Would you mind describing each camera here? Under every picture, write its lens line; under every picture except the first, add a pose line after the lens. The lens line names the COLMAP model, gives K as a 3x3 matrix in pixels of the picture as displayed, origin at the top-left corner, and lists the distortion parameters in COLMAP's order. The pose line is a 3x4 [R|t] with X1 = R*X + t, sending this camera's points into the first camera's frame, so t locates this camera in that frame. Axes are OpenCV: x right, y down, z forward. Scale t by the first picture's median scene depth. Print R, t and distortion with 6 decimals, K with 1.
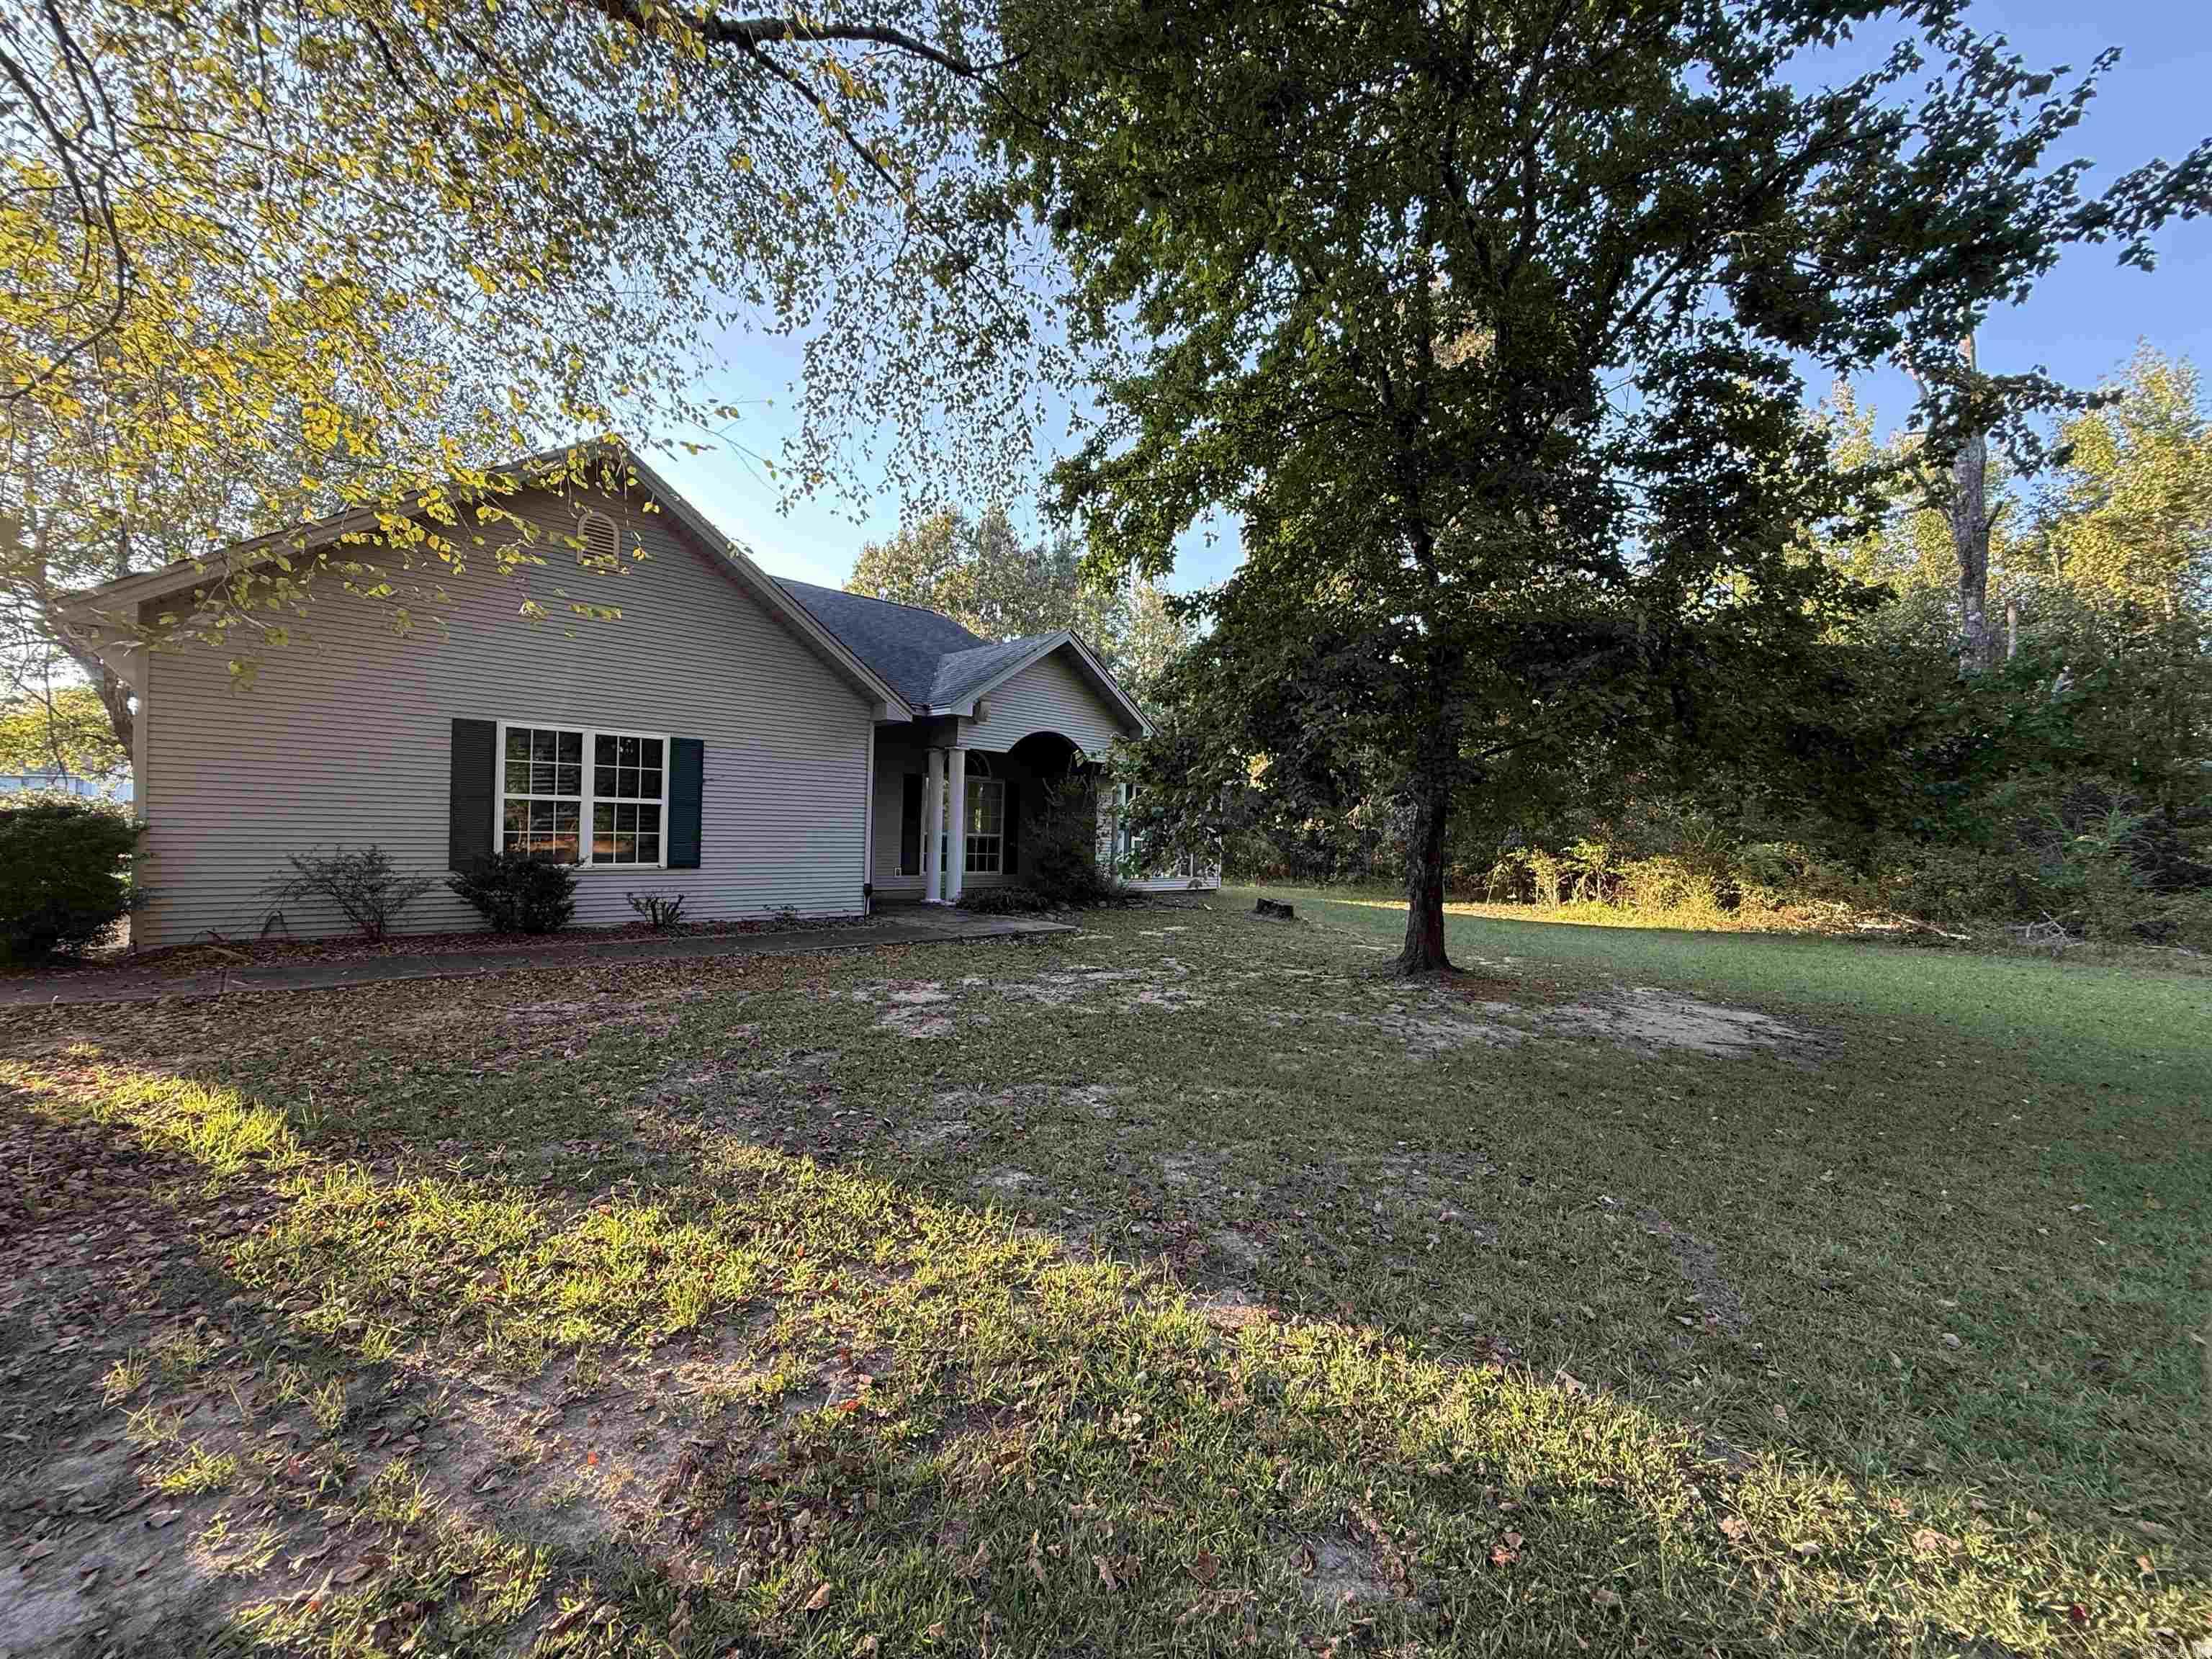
lens RADIAL K [[881.4, 0, 1094.7], [0, 881.4, 831.3], [0, 0, 1]] dist [0.002764, 0.000293]
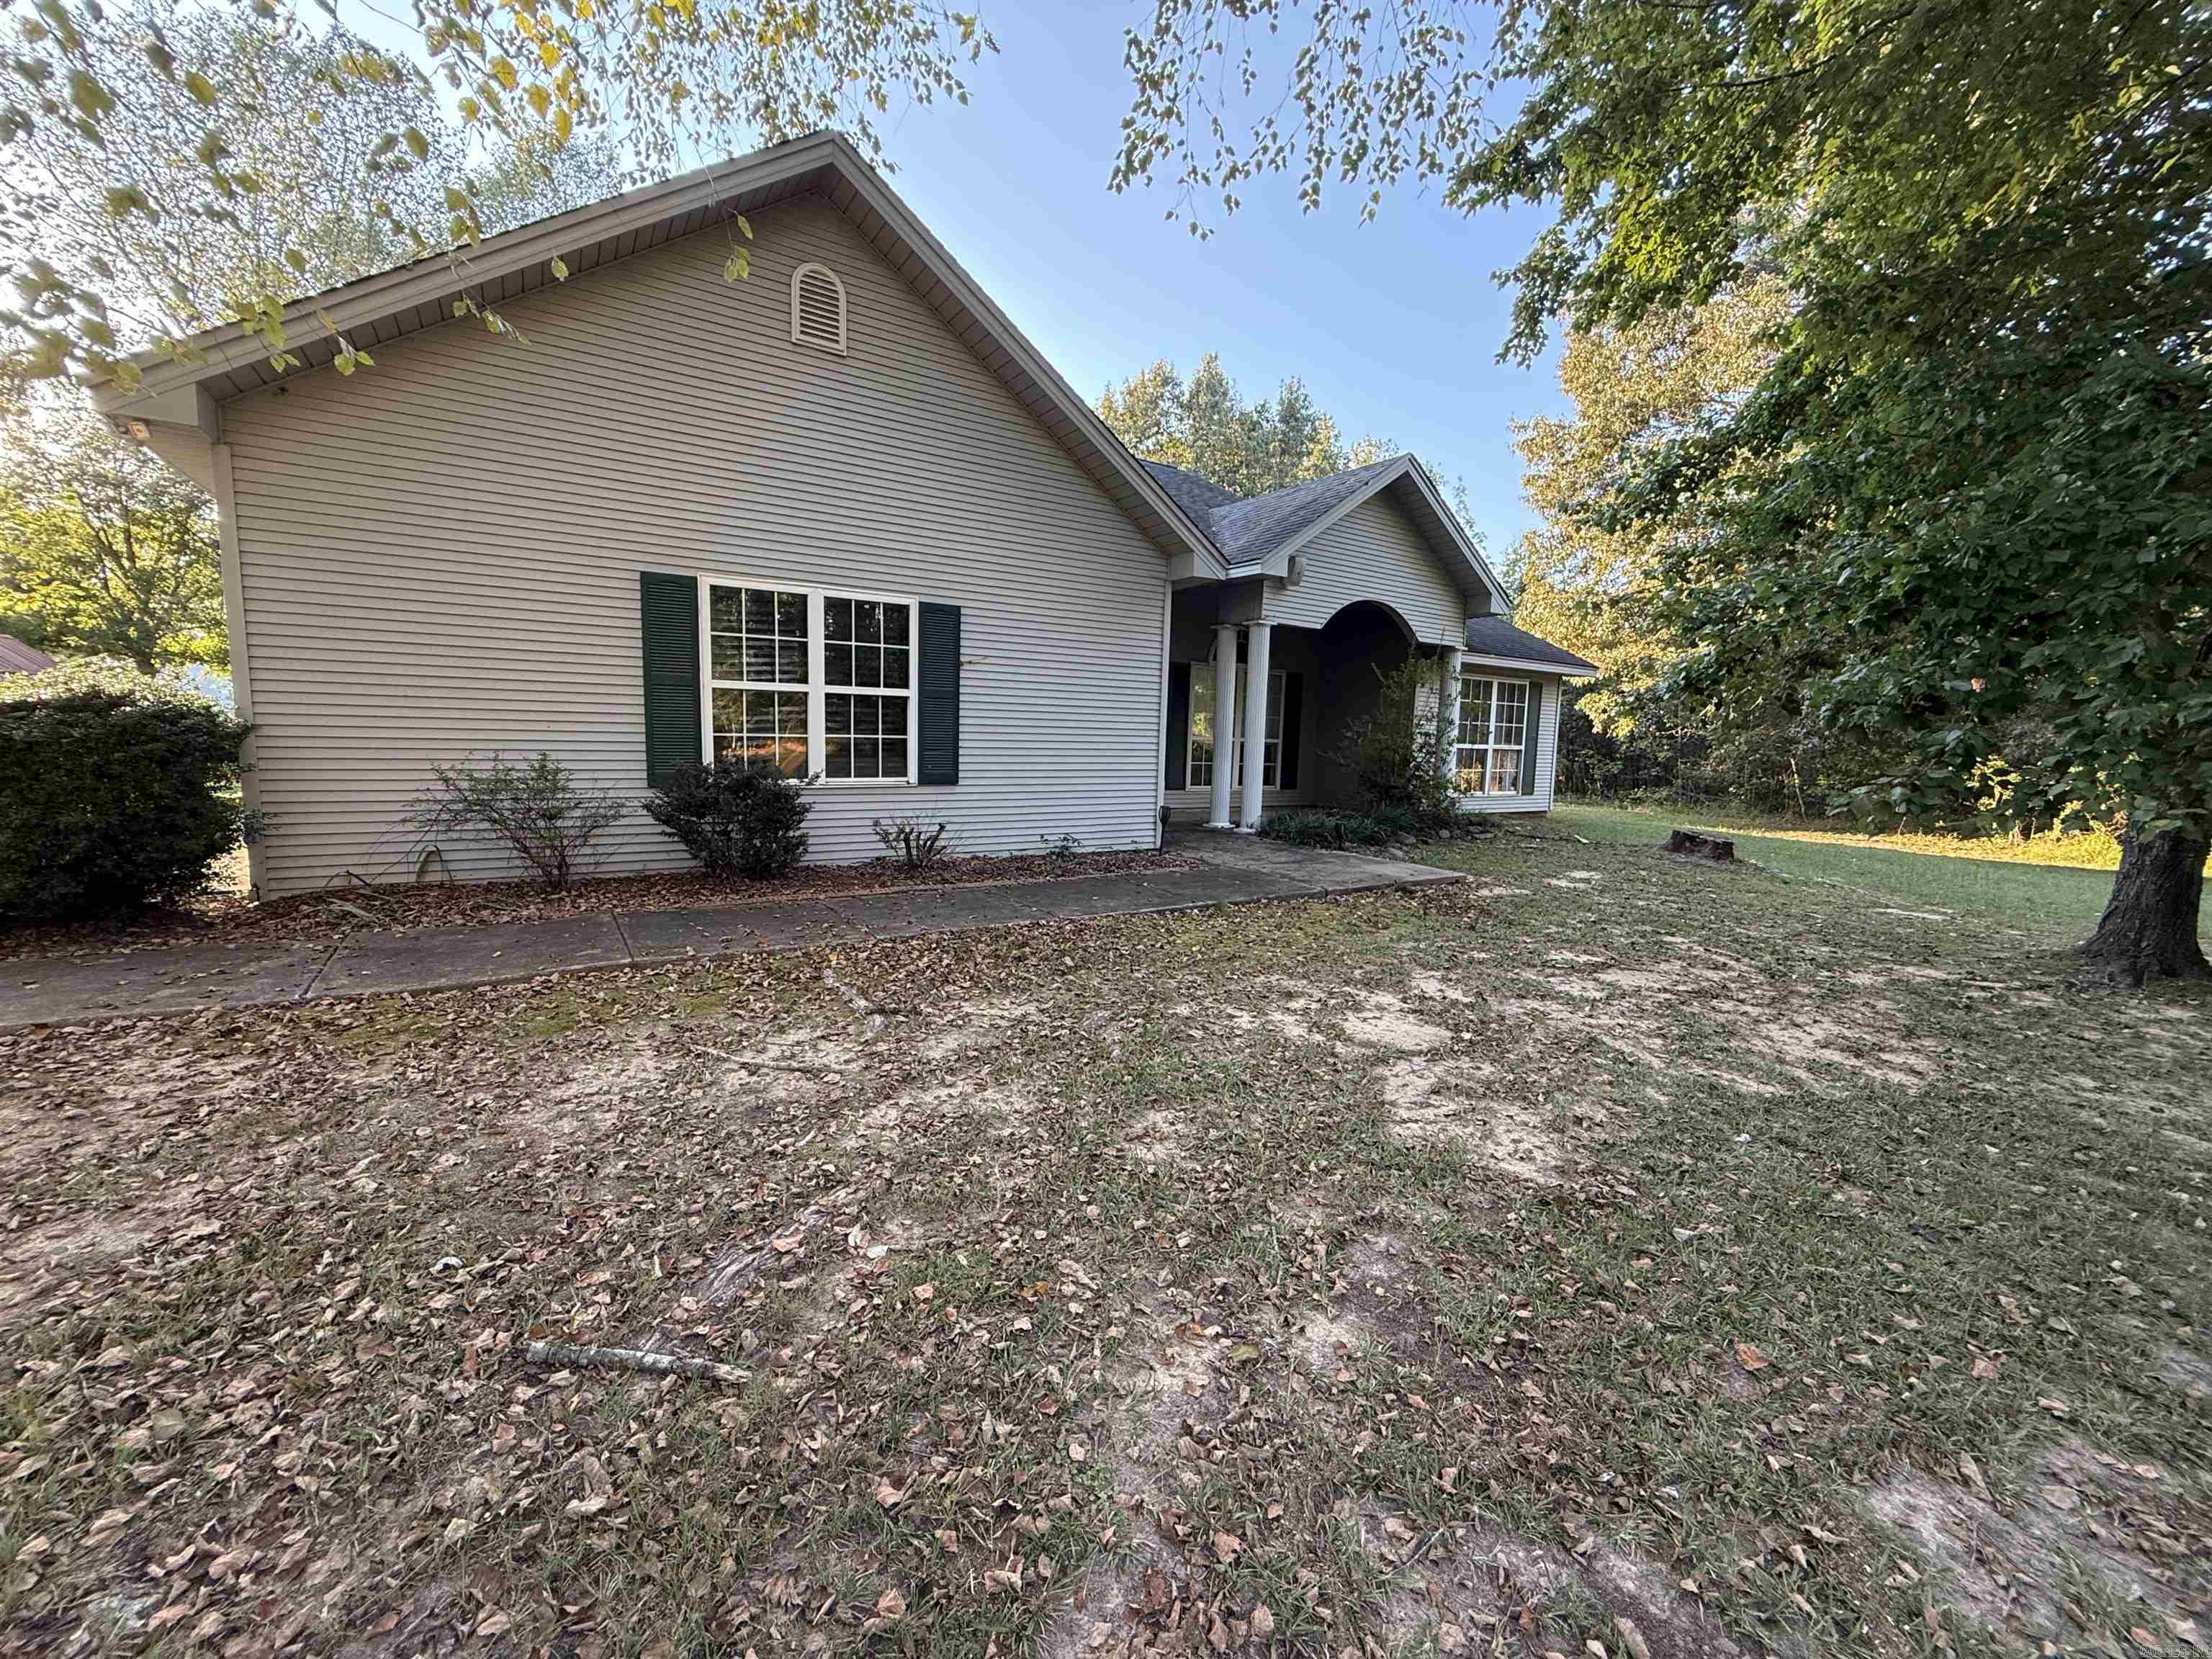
lens RADIAL K [[881.4, 0, 1094.7], [0, 881.4, 831.3], [0, 0, 1]] dist [0.002764, 0.000293]
pose [[0.981997, 0.021816, -0.187635, -0.205145], [-0.001663, 0.994268, 0.106899, 0.001866], [0.188891, -0.104663, 0.976404, 0.313844]]
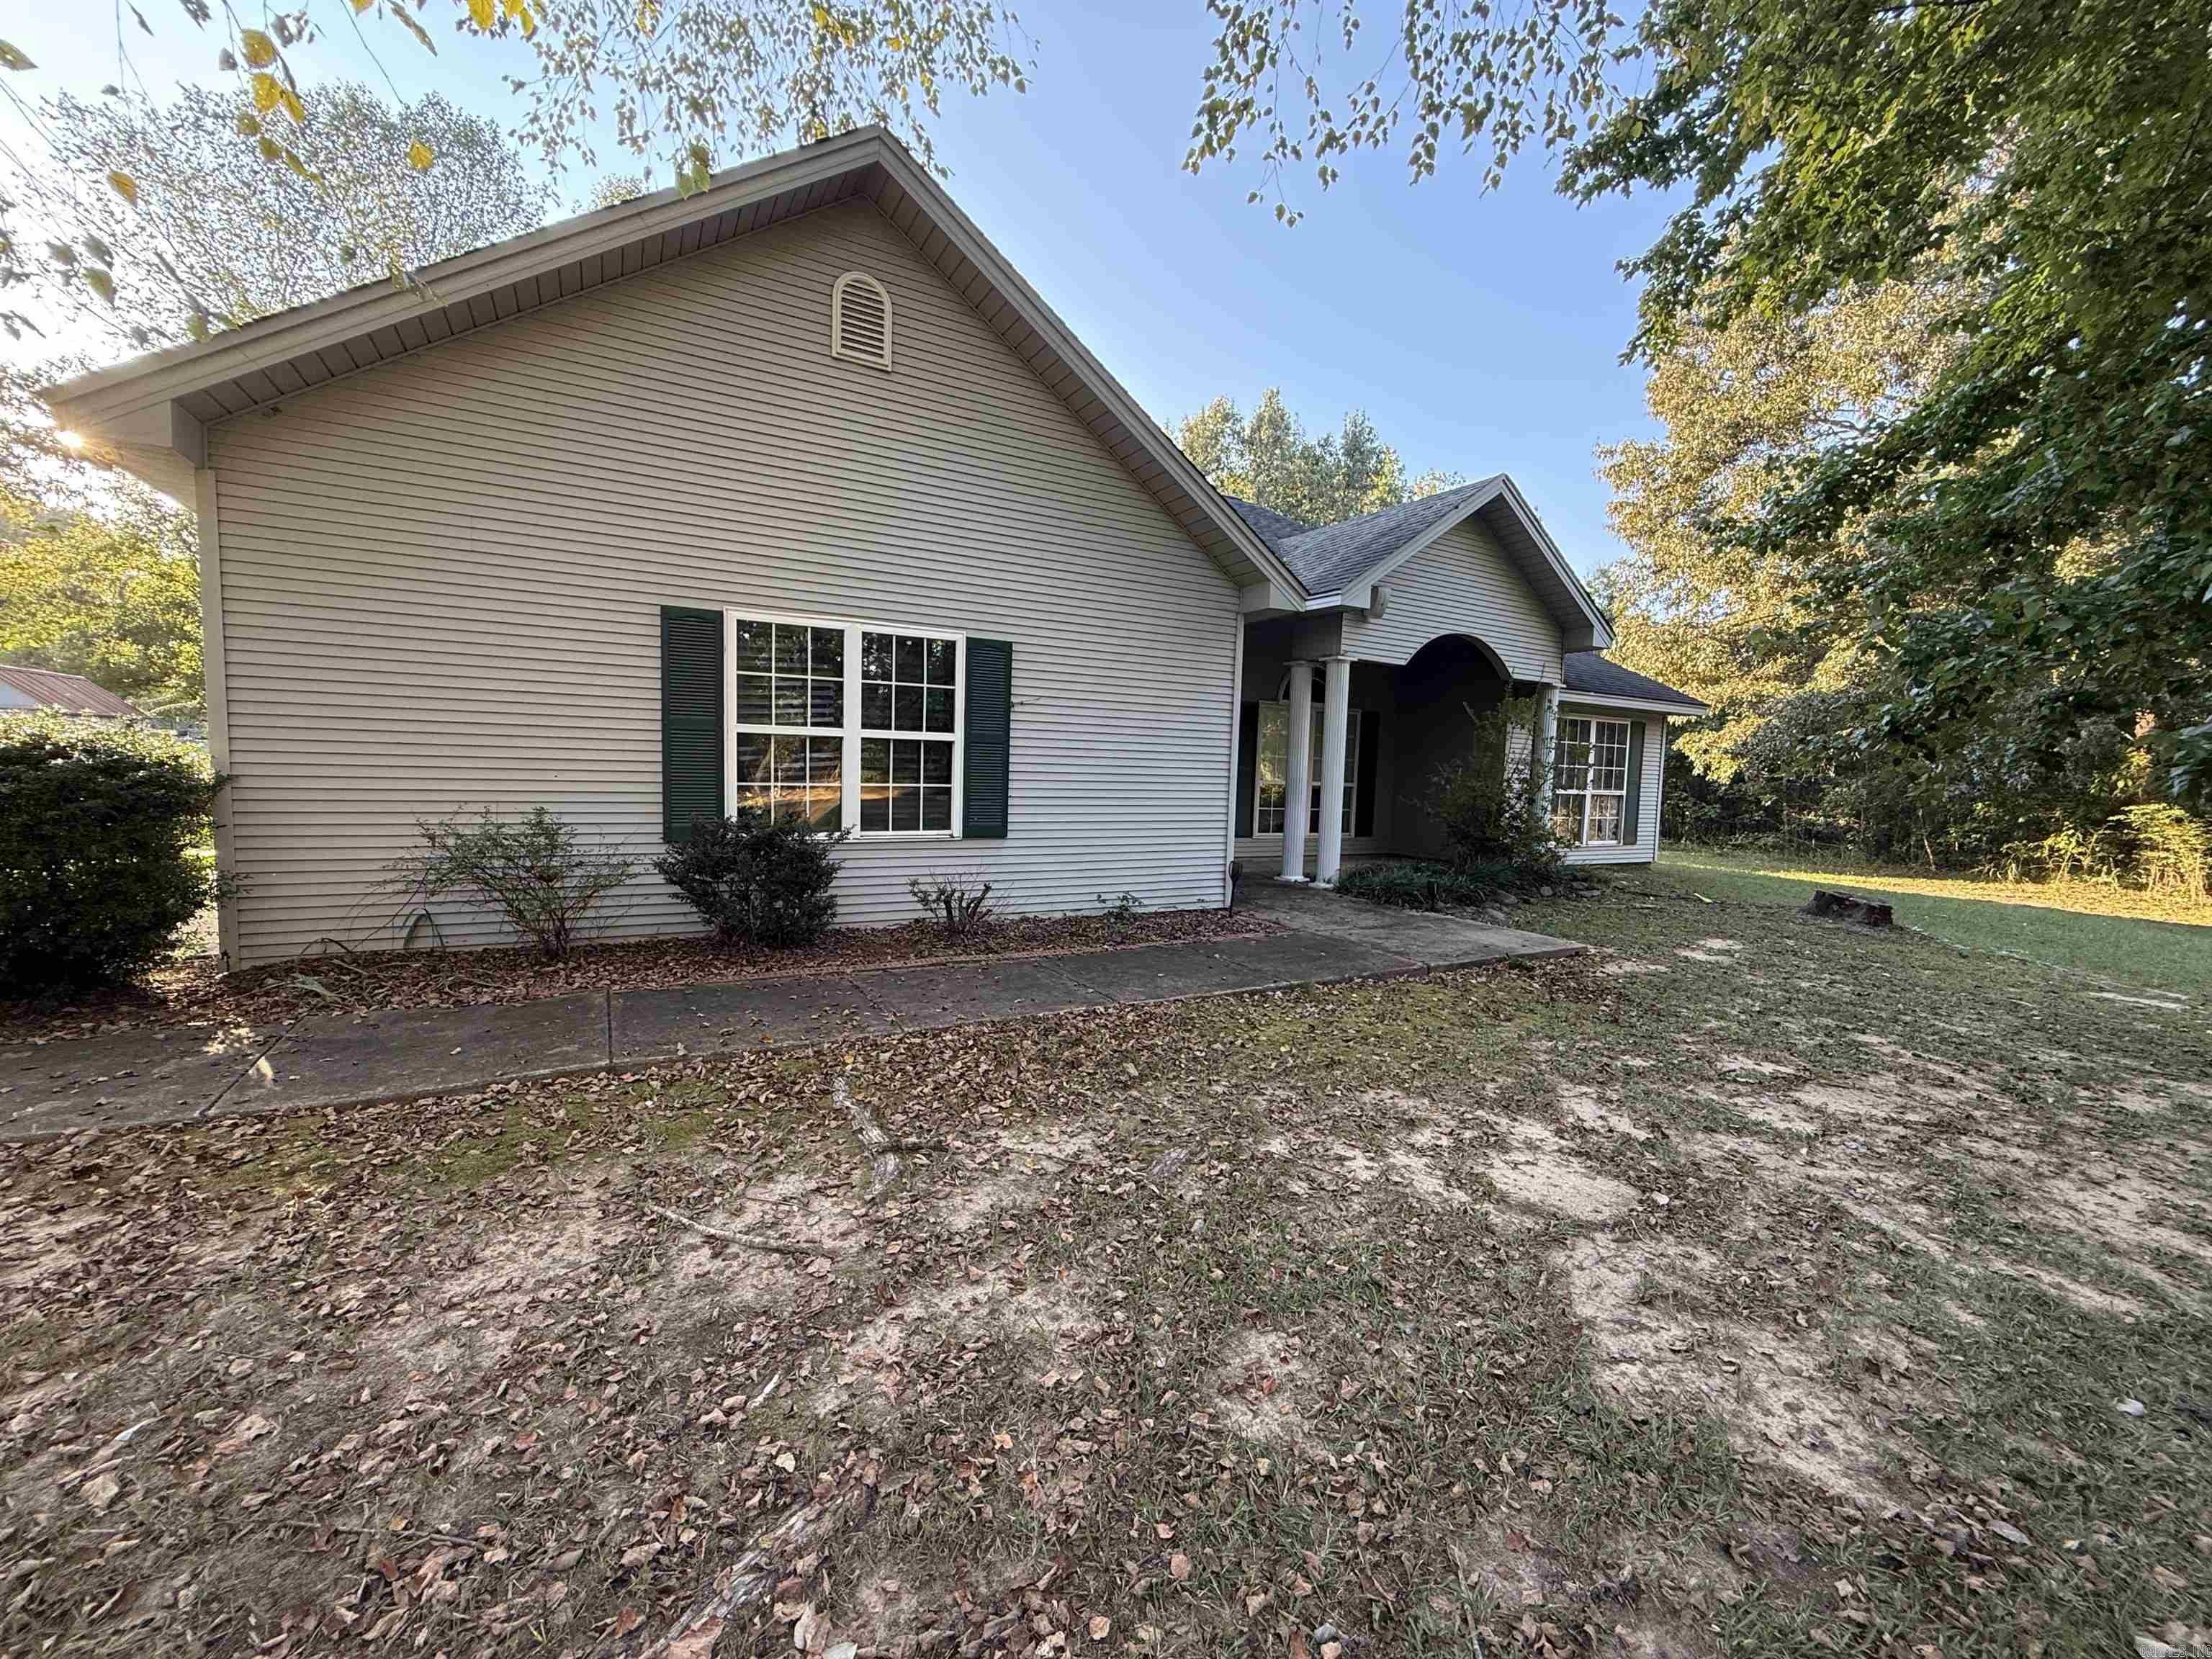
lens RADIAL K [[881.4, 0, 1094.7], [0, 881.4, 831.3], [0, 0, 1]] dist [0.002764, 0.000293]
pose [[0.968249, 0.021834, -0.249033, -0.227494], [-0.005207, 0.997724, 0.067233, -0.008283], [0.249934, -0.063802, 0.966159, 0.393050]]
